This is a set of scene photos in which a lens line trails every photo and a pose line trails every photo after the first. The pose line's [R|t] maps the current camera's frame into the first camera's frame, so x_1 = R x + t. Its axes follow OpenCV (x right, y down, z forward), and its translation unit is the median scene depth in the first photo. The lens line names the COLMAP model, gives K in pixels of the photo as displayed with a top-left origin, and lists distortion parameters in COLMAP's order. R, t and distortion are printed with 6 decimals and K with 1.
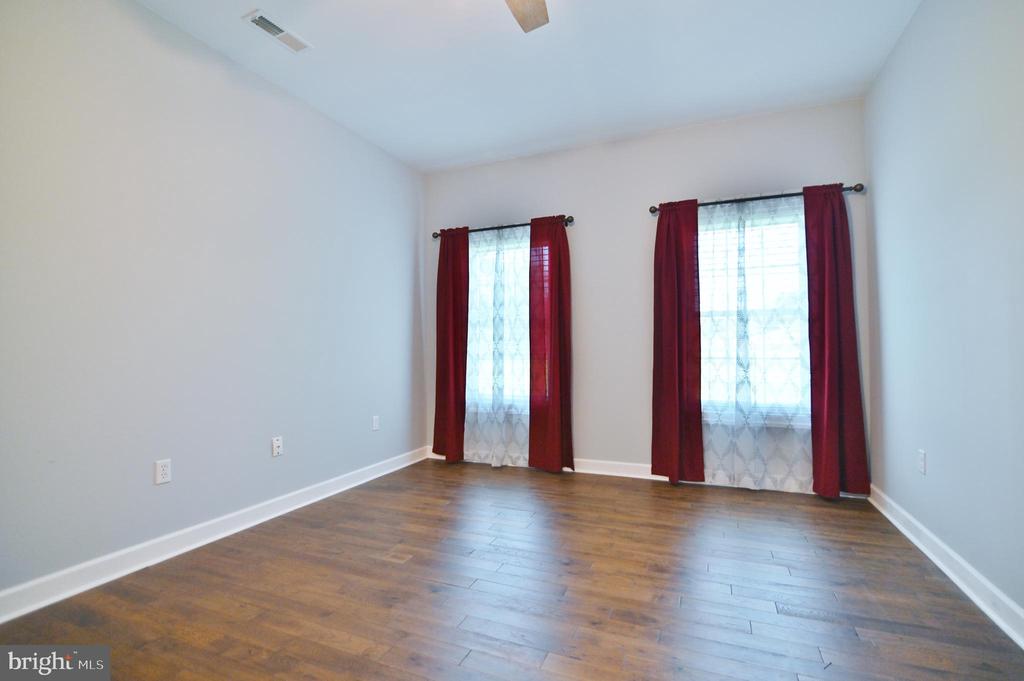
lens RADIAL K [[467.1, 0, 514.5], [0, 467.1, 339.4], [0, 0, 1]] dist [-0.020400, -0.000431]
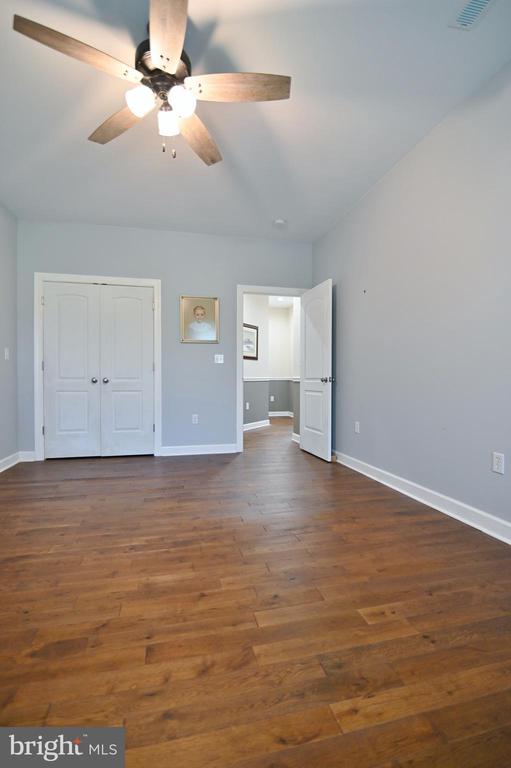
lens RADIAL K [[359.6, 0, 255.5], [0, 359.6, 384.0], [0, 0, 1]] dist [-0.000871, -0.000107]
pose [[-0.798716, 0.025838, -0.601153, 0.296357], [0.032517, 0.999471, -0.000246, 0.073349], [0.600829, -0.019745, -0.799134, 1.491061]]
